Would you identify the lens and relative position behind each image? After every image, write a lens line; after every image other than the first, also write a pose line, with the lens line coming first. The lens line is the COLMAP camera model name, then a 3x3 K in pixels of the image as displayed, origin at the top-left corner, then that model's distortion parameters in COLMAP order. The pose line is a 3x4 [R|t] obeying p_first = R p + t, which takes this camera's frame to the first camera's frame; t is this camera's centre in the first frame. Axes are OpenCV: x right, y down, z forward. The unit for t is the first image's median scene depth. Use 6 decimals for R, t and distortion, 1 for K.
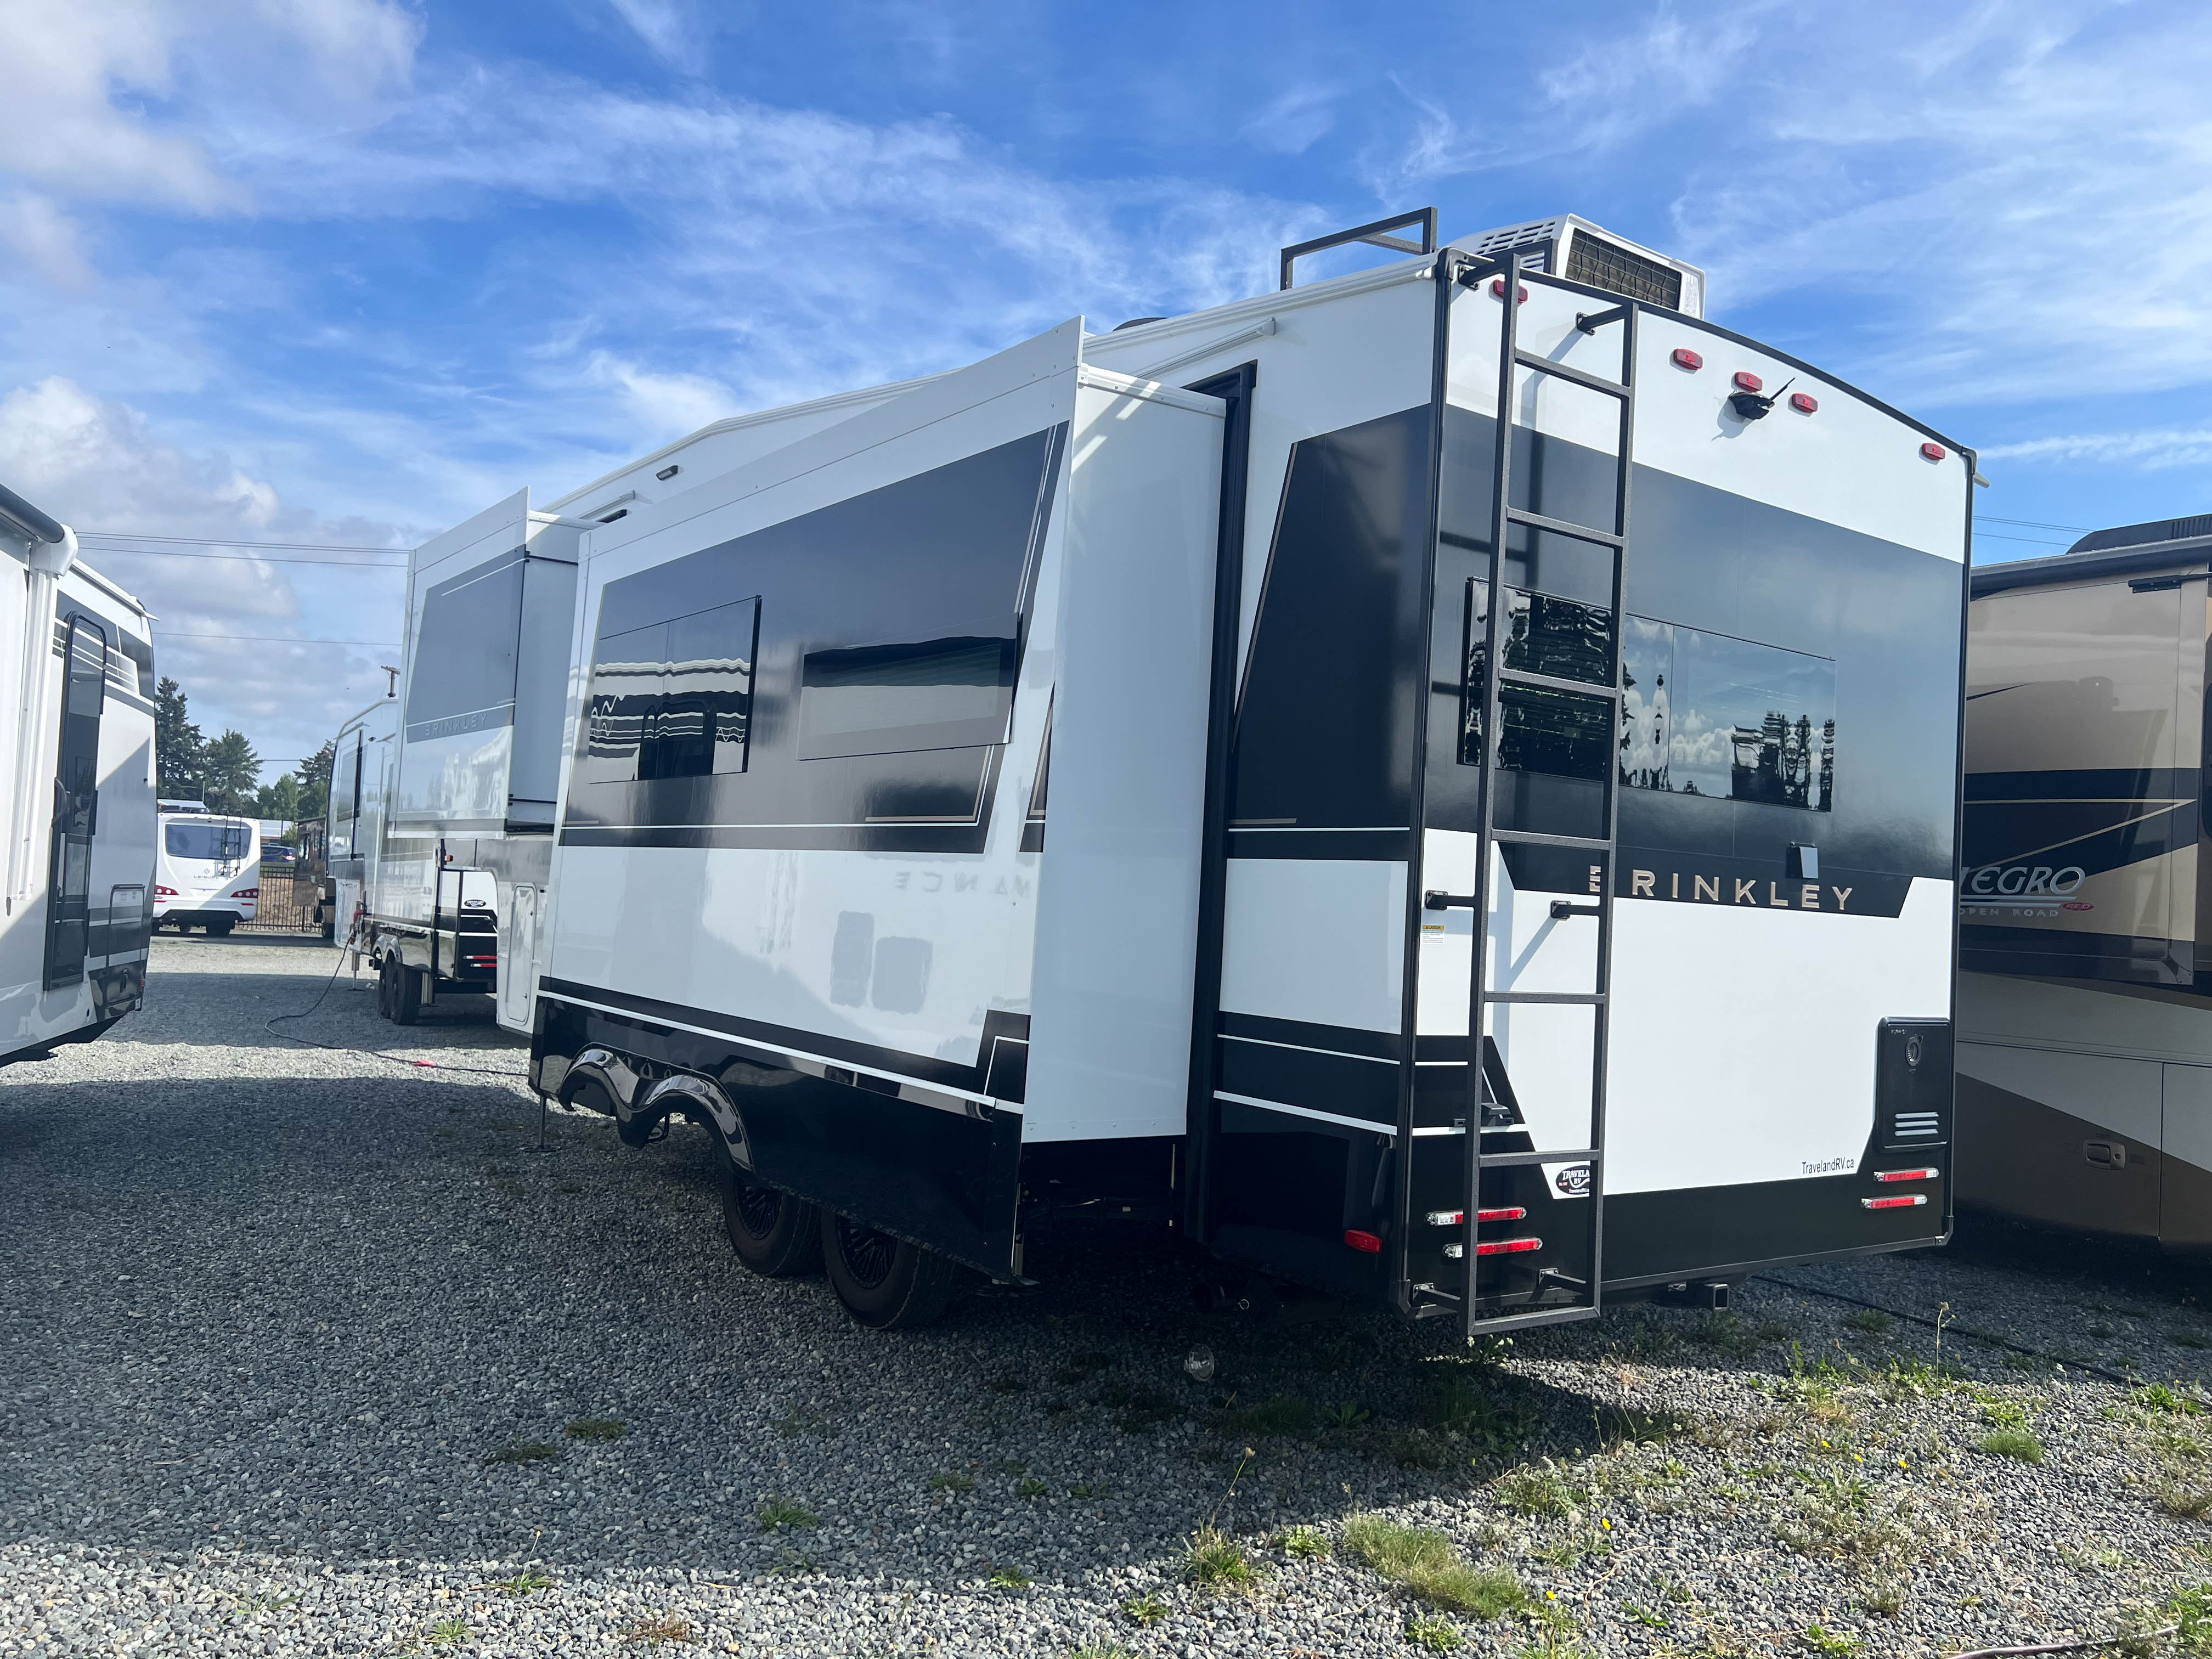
lens RADIAL K [[1660.6, 0, 1097.0], [0, 1660.6, 824.0], [0, 0, 1]] dist [0.055557, -0.063290]
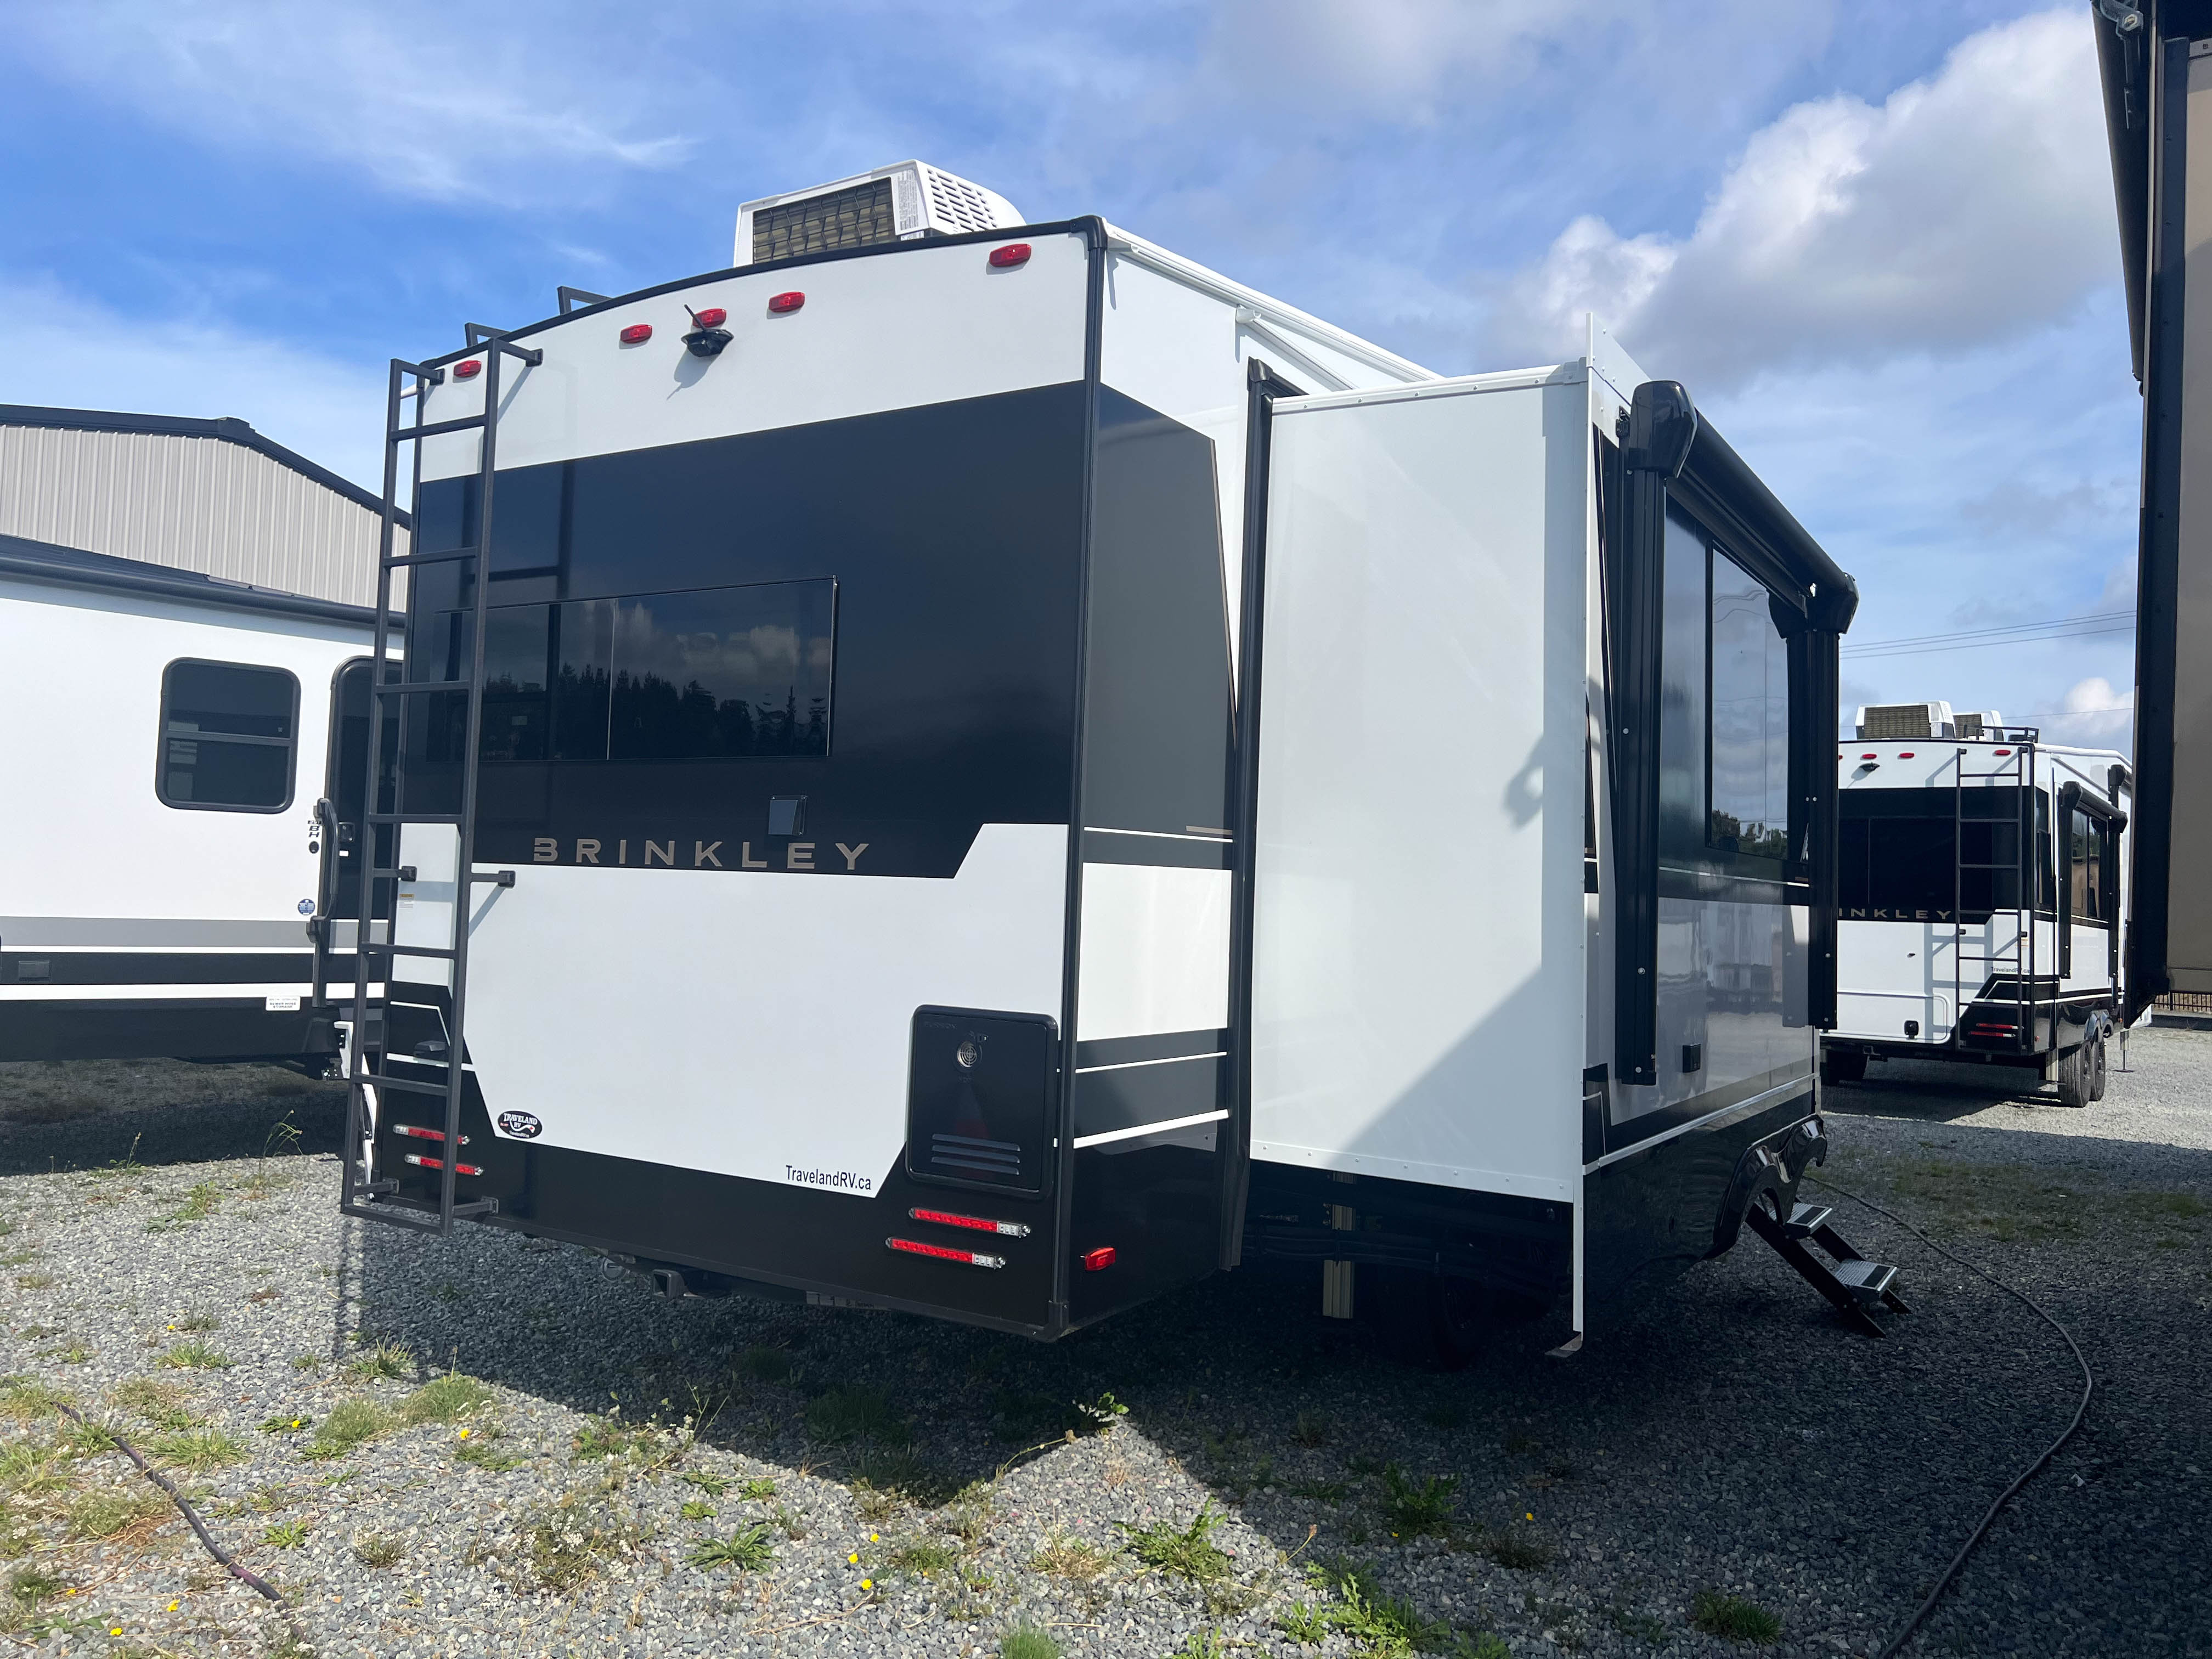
lens RADIAL K [[1660.6, 0, 1097.4], [0, 1660.6, 825.6], [0, 0, 1]] dist [0.055557, -0.063290]
pose [[0.374124, -0.082263, -0.923723, 1.320255], [0.023325, 0.996578, -0.079304, 0.102862], [0.927085, 0.008123, 0.374762, 0.850085]]
